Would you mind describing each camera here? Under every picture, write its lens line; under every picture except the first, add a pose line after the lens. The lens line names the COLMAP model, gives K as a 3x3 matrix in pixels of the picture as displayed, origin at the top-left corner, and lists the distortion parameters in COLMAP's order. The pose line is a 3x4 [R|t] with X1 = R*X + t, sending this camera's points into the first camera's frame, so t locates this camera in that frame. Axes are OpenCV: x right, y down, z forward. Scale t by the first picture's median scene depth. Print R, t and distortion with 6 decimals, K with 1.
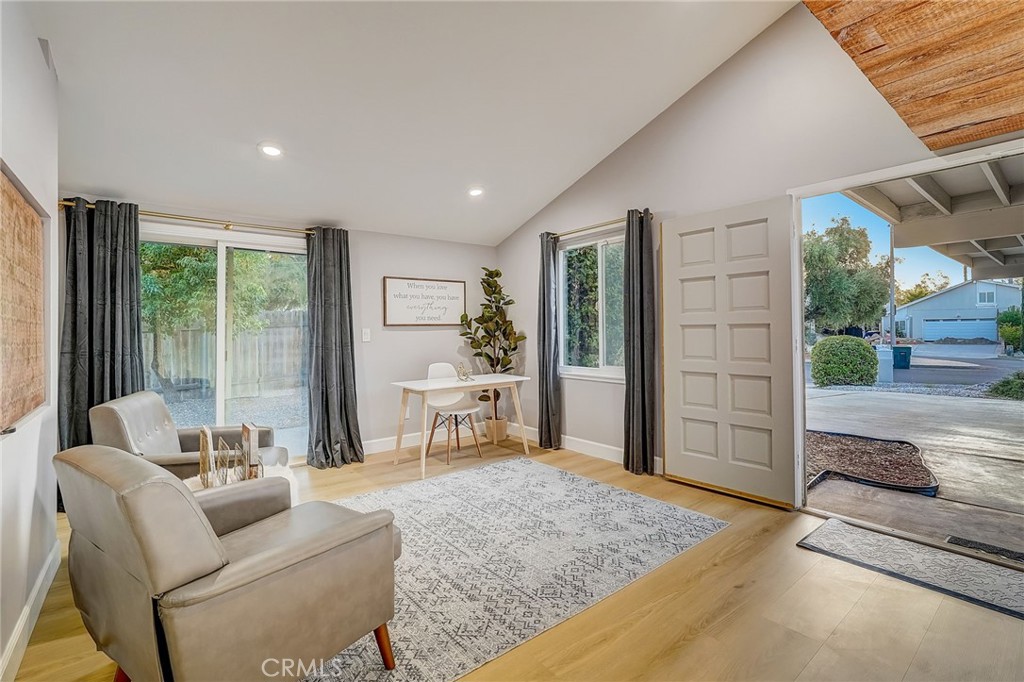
lens RADIAL K [[464.8, 0, 517.0], [0, 464.8, 322.8], [0, 0, 1]] dist [-0.012322, 0.000308]
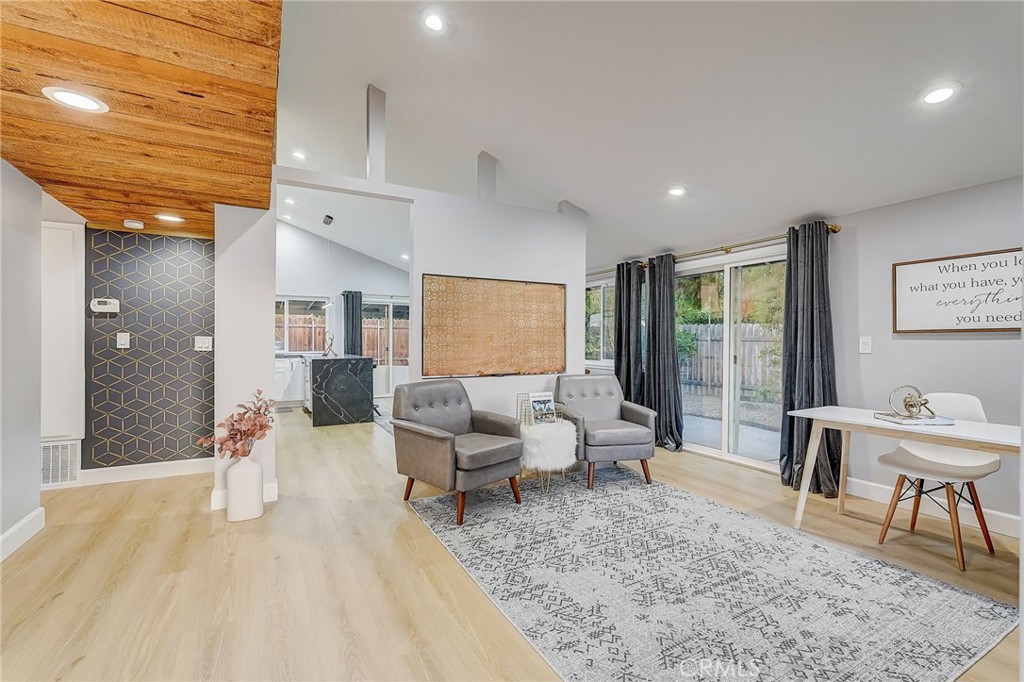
lens RADIAL K [[455.7, 0, 513.4], [0, 455.7, 340.3], [0, 0, 1]] dist [-0.021603, 0.013482]
pose [[-0.174645, 0.007061, -0.984606, 0.675748], [0.014562, 0.999883, 0.004588, 0.009006], [0.984524, -0.013537, -0.174728, 0.717309]]
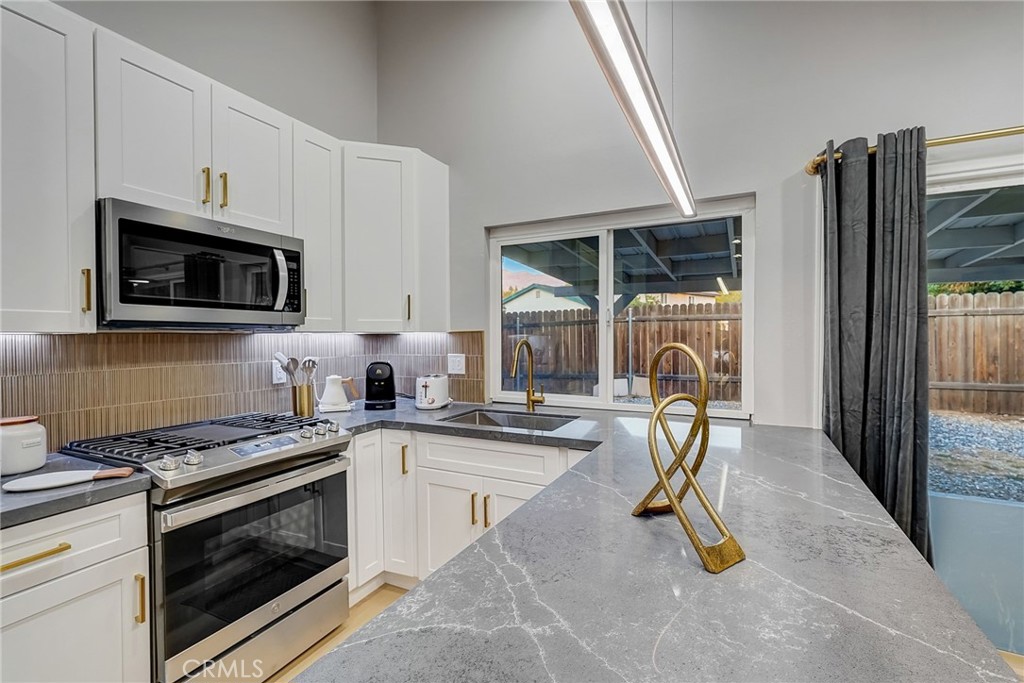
lens RADIAL K [[455.7, 0, 513.4], [0, 455.7, 340.8], [0, 0, 1]] dist [-0.021603, 0.013482]
pose [[-0.912811, 0.019327, -0.407926, -0.989552], [0.019902, 0.999798, 0.002836, -0.037720], [0.407898, -0.005530, -0.913011, -0.249107]]
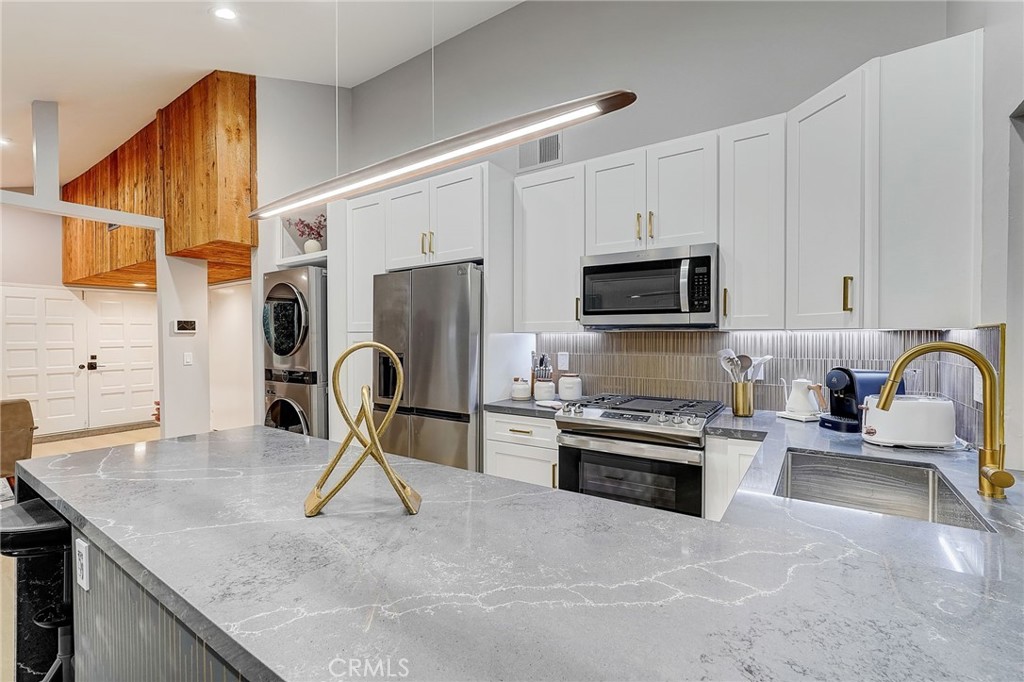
lens RADIAL K [[455.7, 0, 513.4], [0, 455.7, 340.3], [0, 0, 1]] dist [-0.021603, 0.013482]
pose [[-0.286638, 0.000991, 0.958039, -1.509193], [-0.007970, 0.999962, -0.003419, -0.034617], [-0.958006, -0.008615, -0.286619, -0.458172]]
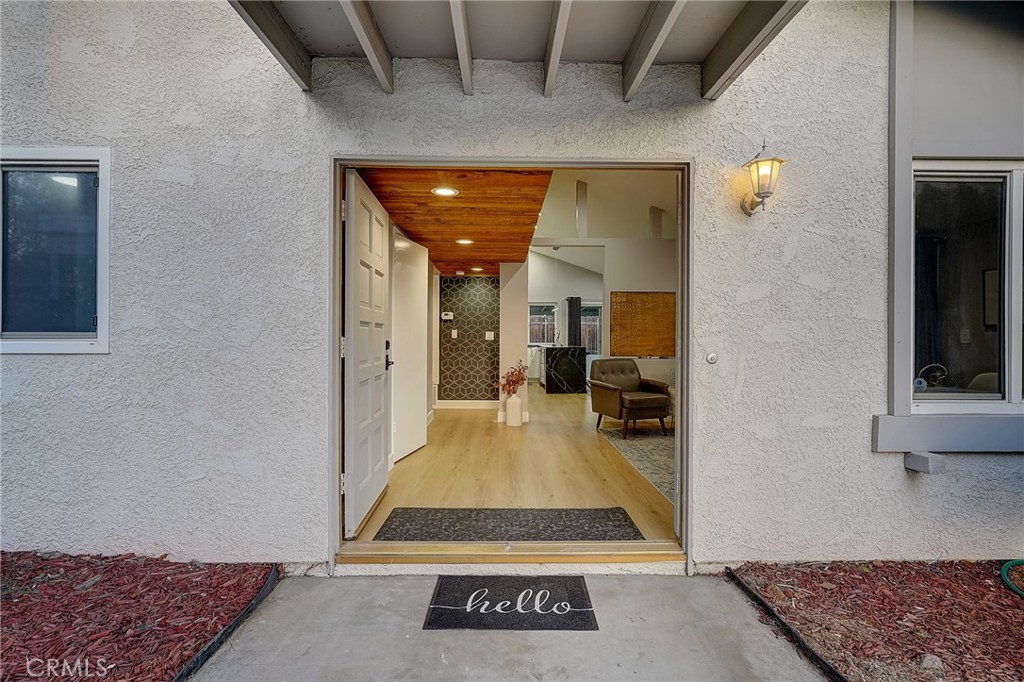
lens RADIAL K [[455.7, 0, 513.4], [0, 455.7, 340.3], [0, 0, 1]] dist [-0.021603, 0.013482]
pose [[-0.614017, 0.015431, -0.789142, 1.235579], [0.015093, 0.999856, 0.007808, 0.017348], [0.789148, -0.007116, -0.614162, 1.086287]]
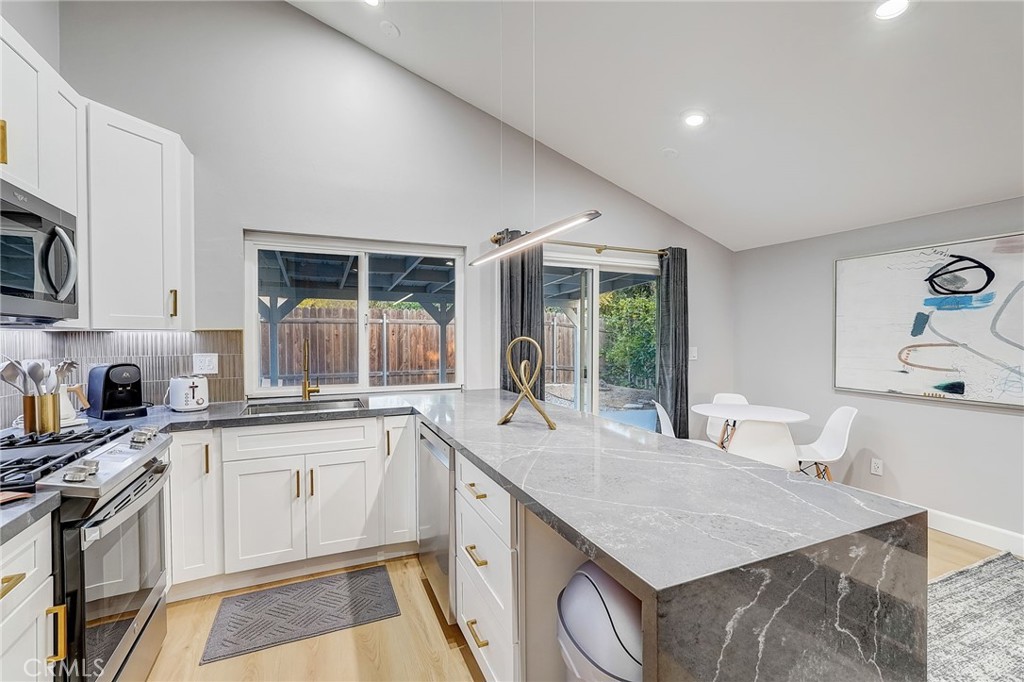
lens RADIAL K [[455.7, 0, 513.4], [0, 455.7, 340.3], [0, 0, 1]] dist [-0.021603, 0.013482]
pose [[-0.257864, 0.018000, -0.966013, -0.625455], [0.018194, 0.999740, 0.013772, -0.037732], [0.966010, -0.014024, -0.258125, -0.316564]]
